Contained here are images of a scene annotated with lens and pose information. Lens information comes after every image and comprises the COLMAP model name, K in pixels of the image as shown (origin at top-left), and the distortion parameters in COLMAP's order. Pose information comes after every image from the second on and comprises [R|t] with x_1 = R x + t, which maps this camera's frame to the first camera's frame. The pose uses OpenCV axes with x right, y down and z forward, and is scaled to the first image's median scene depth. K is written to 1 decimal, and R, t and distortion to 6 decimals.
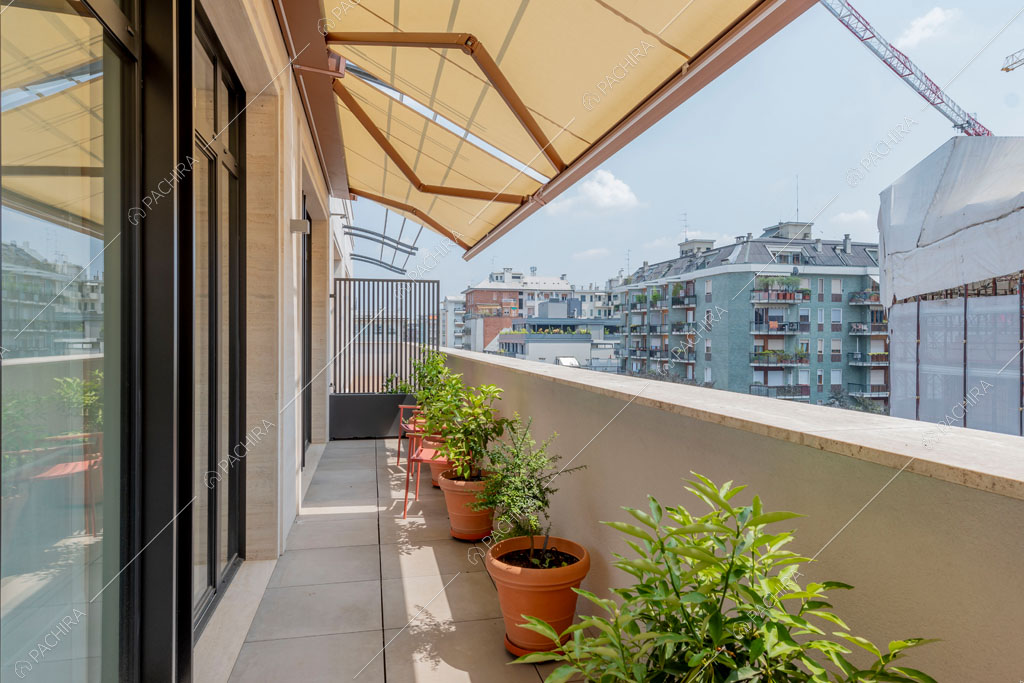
lens RADIAL K [[638.4, 0, 511.2], [0, 638.4, 338.3], [0, 0, 1]] dist [0.048298, 0.000443]
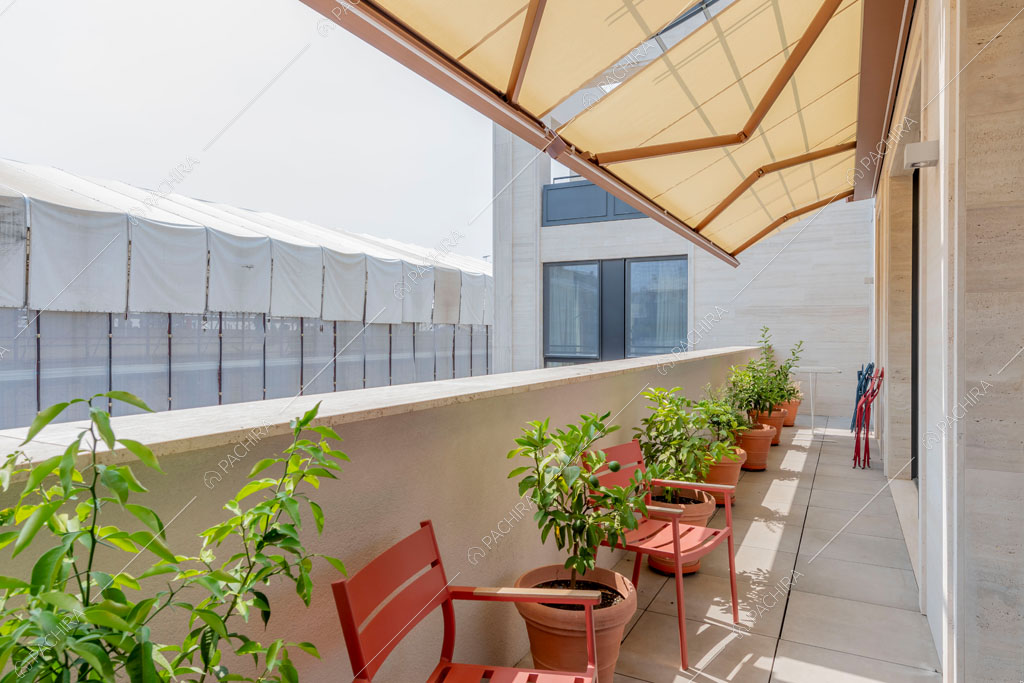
lens RADIAL K [[638.4, 0, 516.0], [0, 638.4, 342.4], [0, 0, 1]] dist [0.048298, 0.000443]
pose [[-0.769562, -0.013917, 0.638420, -0.486337], [-0.001684, 0.999803, 0.019764, -0.011292], [-0.638570, 0.014135, -0.769434, 1.961914]]
